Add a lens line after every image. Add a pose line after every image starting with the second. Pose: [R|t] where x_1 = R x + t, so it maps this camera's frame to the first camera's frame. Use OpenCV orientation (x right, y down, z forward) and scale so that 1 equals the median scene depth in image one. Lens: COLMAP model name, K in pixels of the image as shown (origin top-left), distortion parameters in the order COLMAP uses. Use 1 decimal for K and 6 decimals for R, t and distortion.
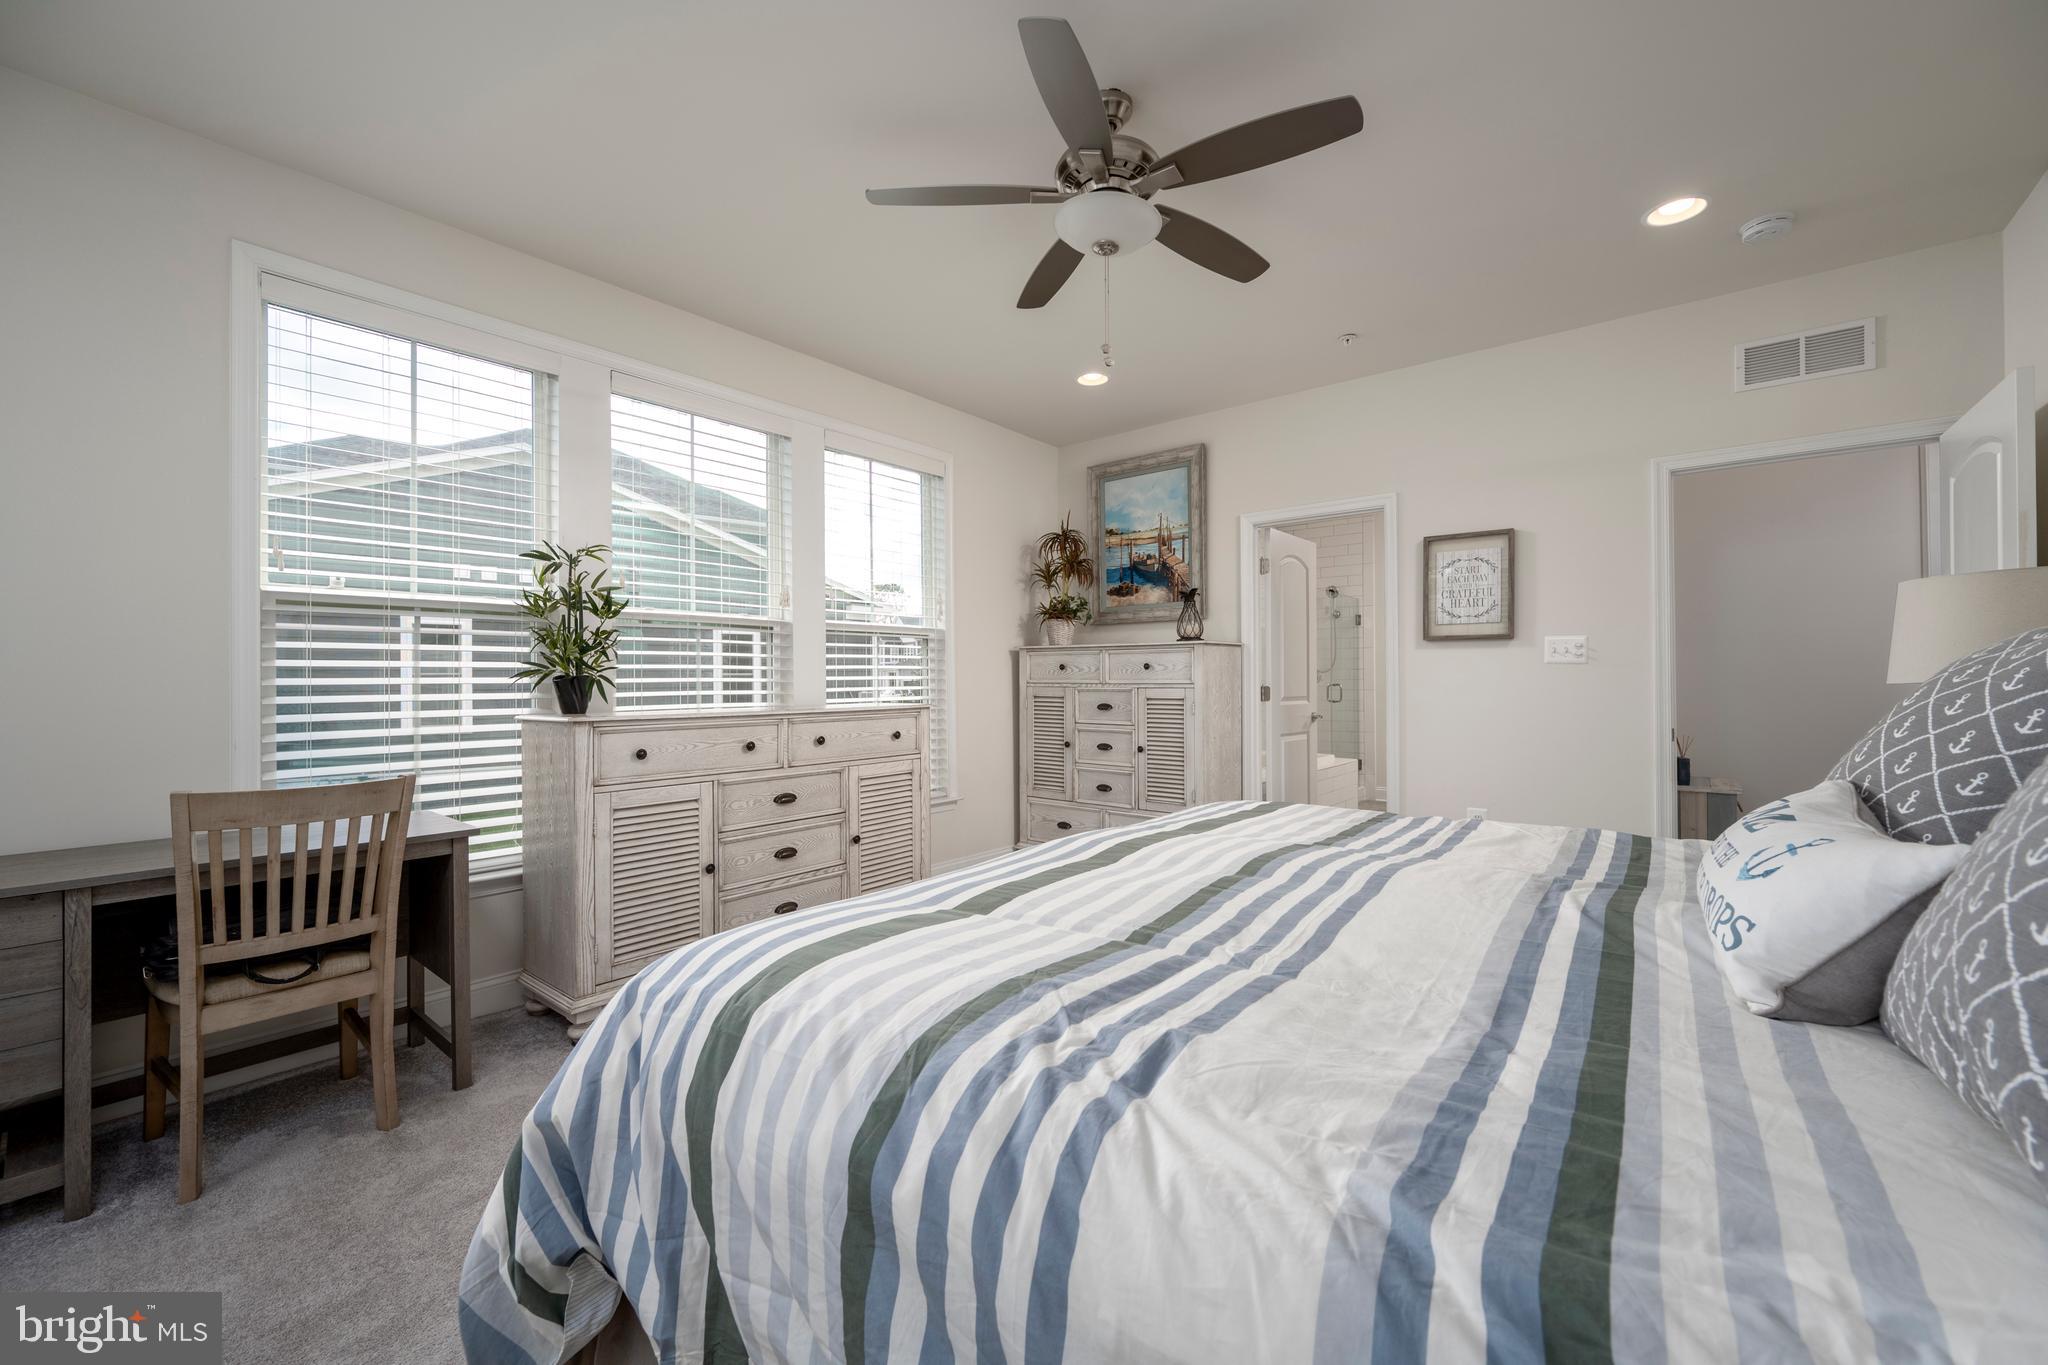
lens RADIAL K [[785.7, 0, 1024.0], [0, 785.7, 682.5], [0, 0, 1]] dist [0.000292, 0.000050]
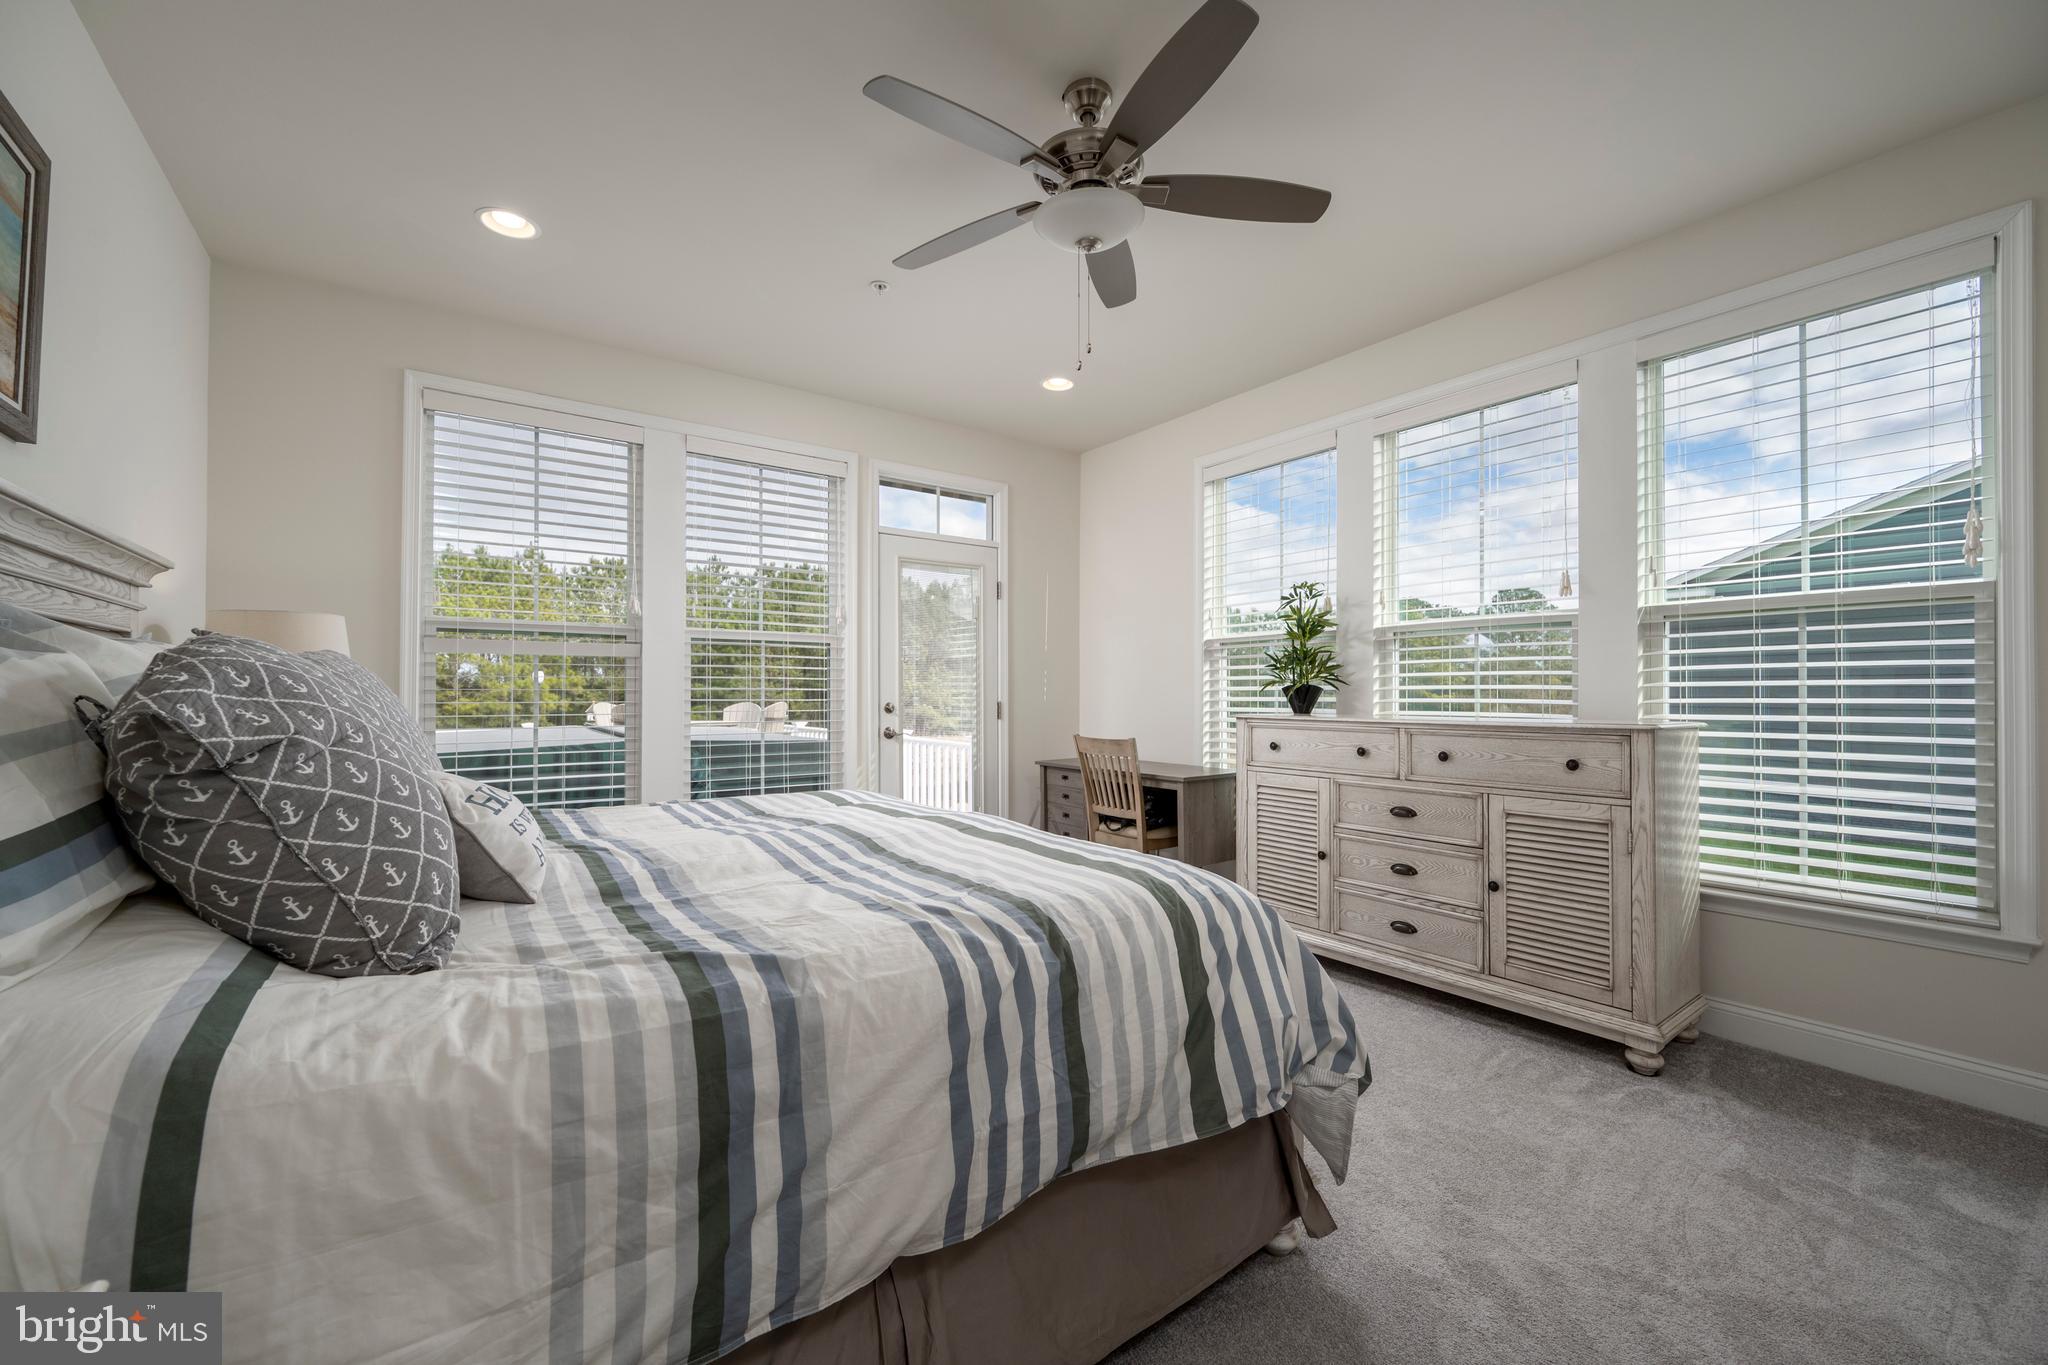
lens RADIAL K [[818.2, 0, 1029.0], [0, 818.2, 683.6], [0, 0, 1]] dist [0.001448, 0.000297]
pose [[-0.258178, -0.003027, -0.966093, 0.819468], [0.004768, 0.999979, -0.004407, -0.006573], [0.966086, -0.005744, -0.258158, 0.865891]]
